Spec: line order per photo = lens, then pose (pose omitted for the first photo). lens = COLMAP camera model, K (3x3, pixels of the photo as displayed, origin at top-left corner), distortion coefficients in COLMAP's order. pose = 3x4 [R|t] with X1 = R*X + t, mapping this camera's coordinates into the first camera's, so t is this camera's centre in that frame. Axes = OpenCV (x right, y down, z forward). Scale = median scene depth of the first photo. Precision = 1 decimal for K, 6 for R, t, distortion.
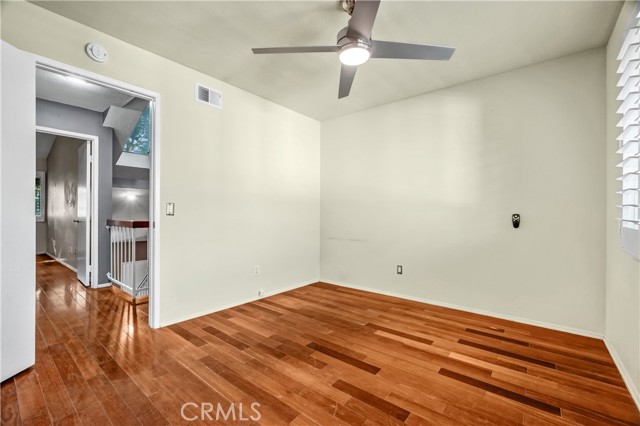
lens RADIAL K [[282.6, 0, 319.2], [0, 282.6, 212.9], [0, 0, 1]] dist [-0.005169, 0.000913]
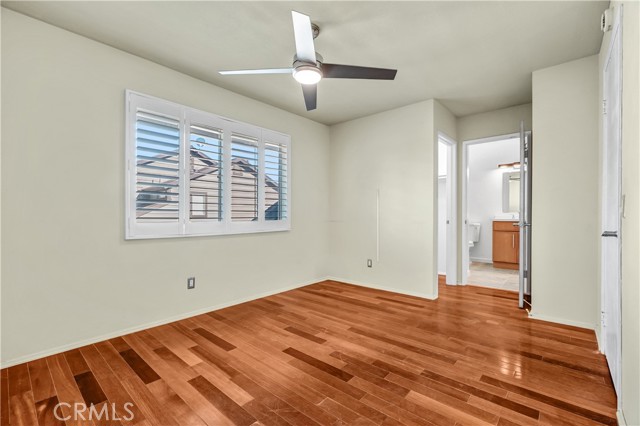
lens RADIAL K [[282.6, 0, 320.5], [0, 282.6, 215.4], [0, 0, 1]] dist [-0.005169, 0.000913]
pose [[-0.999246, -0.004123, 0.038608, 0.022340], [-0.004023, 0.999988, 0.002659, 0.002292], [-0.038618, 0.002501, -0.999251, 1.996838]]
